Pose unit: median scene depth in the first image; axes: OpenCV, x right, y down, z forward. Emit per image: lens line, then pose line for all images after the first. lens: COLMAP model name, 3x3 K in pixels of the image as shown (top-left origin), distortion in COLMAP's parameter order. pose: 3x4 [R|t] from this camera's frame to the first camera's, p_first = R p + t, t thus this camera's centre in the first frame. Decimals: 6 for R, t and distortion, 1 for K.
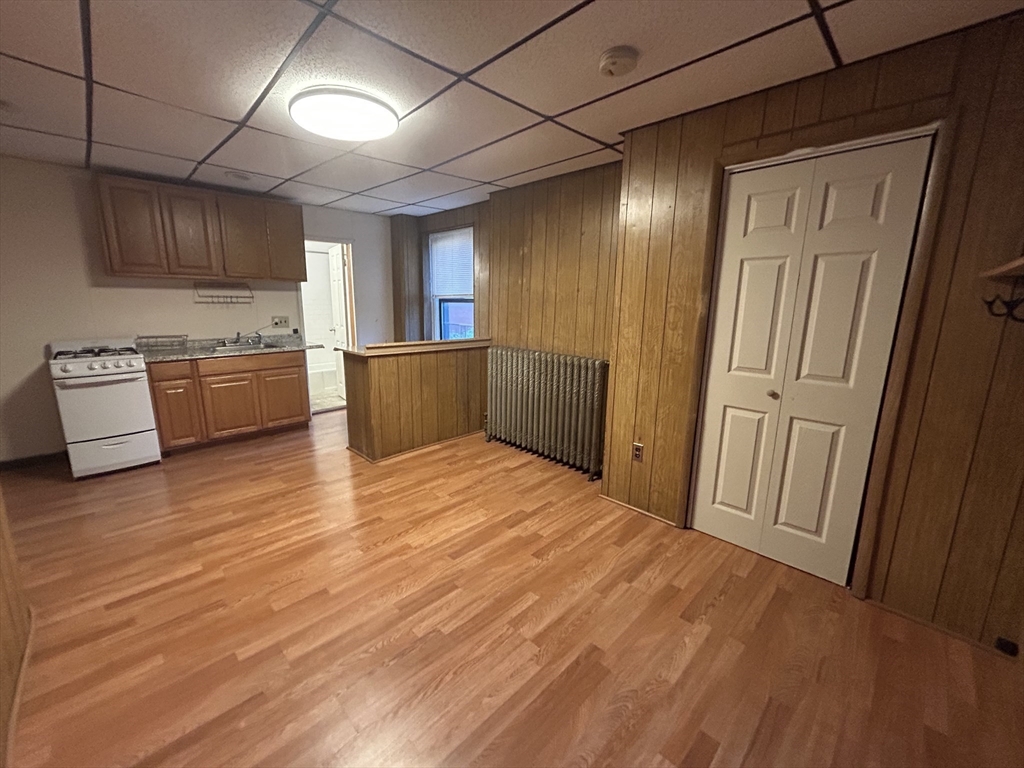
lens RADIAL K [[415.9, 0, 507.9], [0, 415.9, 382.8], [0, 0, 1]] dist [0.000396, 0.000296]
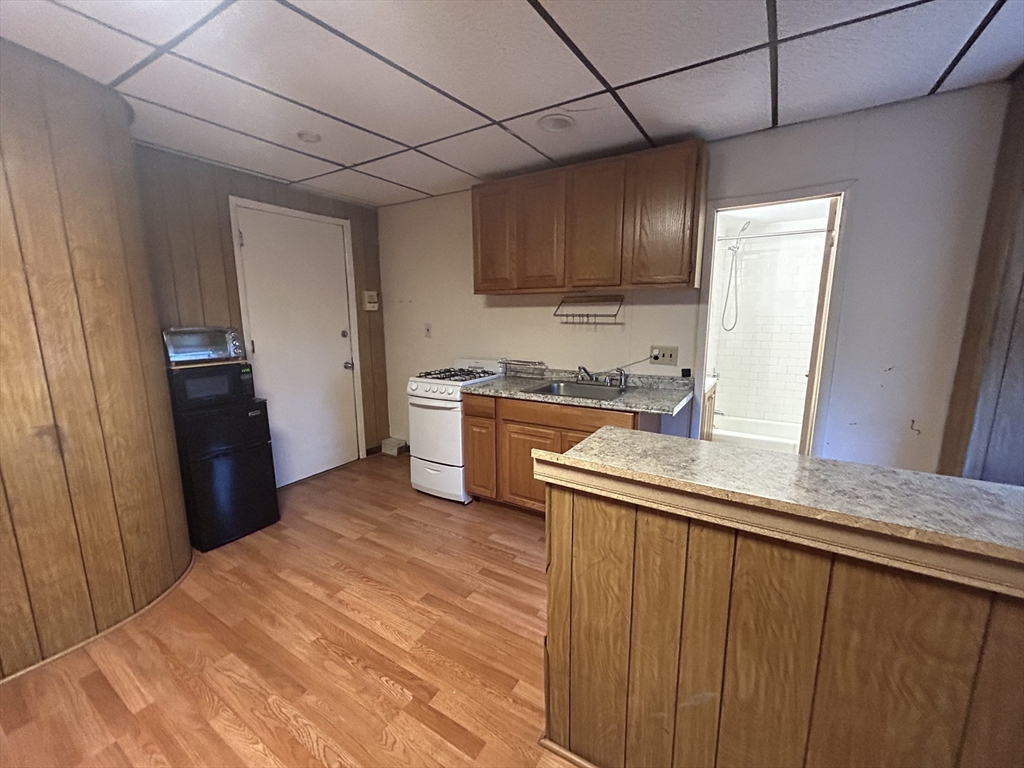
lens RADIAL K [[415.9, 0, 512.6], [0, 415.9, 385.6], [0, 0, 1]] dist [0.000396, 0.000296]
pose [[0.226628, 0.160003, -0.960749, -0.007979], [-0.181518, 0.976071, 0.119737, -0.176030], [0.956918, 0.147257, 0.250248, 0.834580]]
